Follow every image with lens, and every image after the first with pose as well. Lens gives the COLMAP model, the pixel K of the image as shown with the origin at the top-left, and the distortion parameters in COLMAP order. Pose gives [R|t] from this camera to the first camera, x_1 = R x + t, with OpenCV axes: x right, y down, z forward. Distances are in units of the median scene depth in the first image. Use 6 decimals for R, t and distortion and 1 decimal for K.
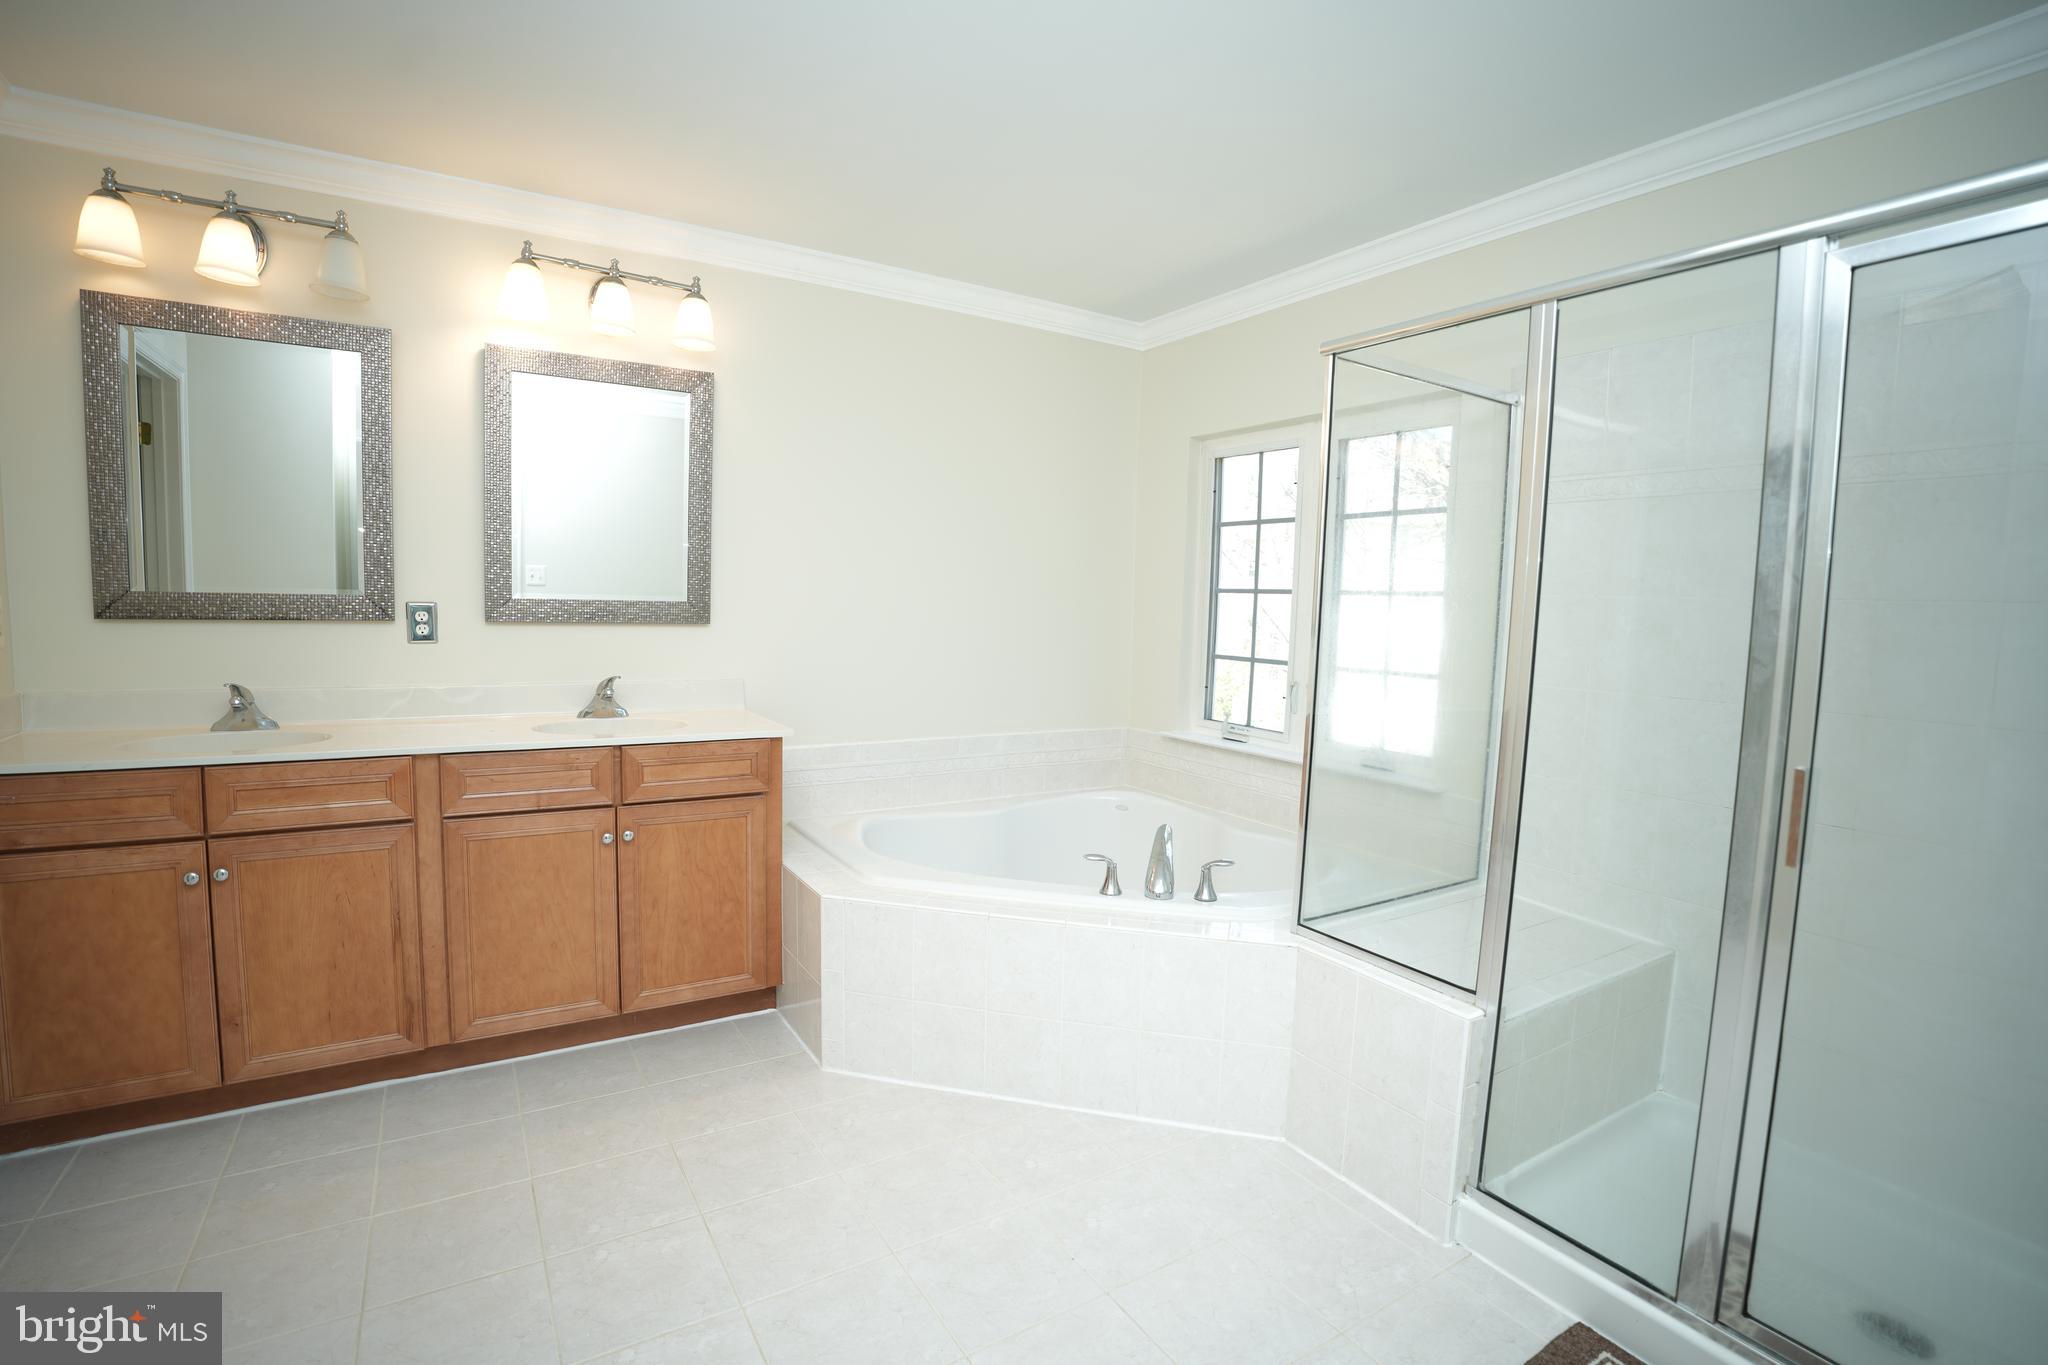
lens RADIAL K [[938.8, 0, 1019.3], [0, 938.8, 684.0], [0, 0, 1]] dist [-0.082004, 0.022048]
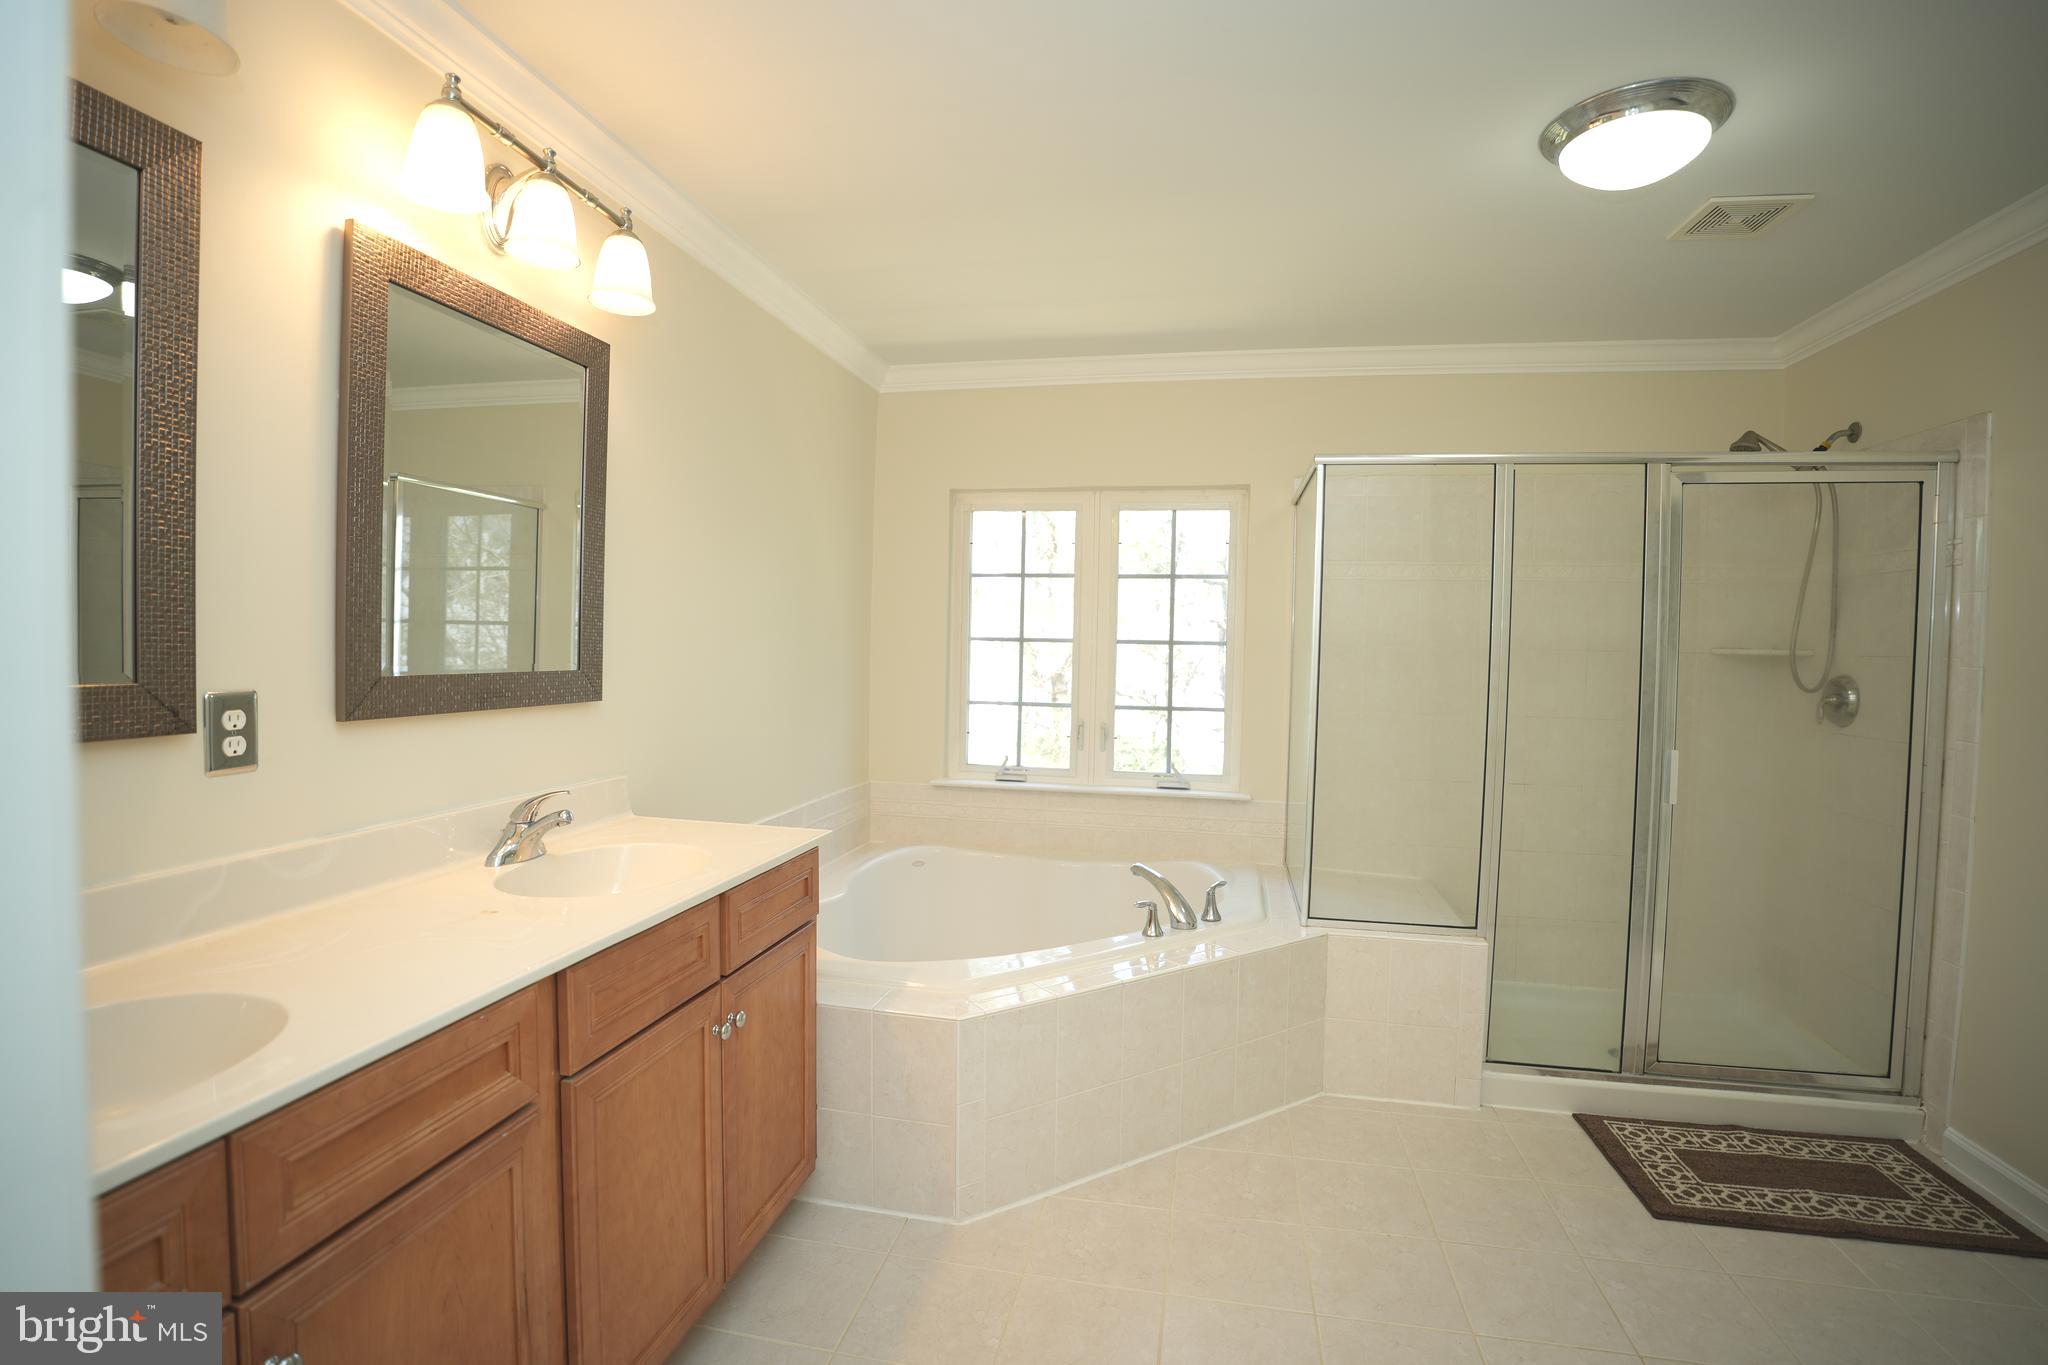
lens RADIAL K [[938.8, 0, 1019.3], [0, 938.8, 684.0], [0, 0, 1]] dist [-0.082004, 0.022048]
pose [[0.694408, -0.045471, 0.718144, -0.686314], [0.064557, 0.997914, 0.000762, -0.064197], [-0.716680, 0.045832, 0.695894, 0.327947]]
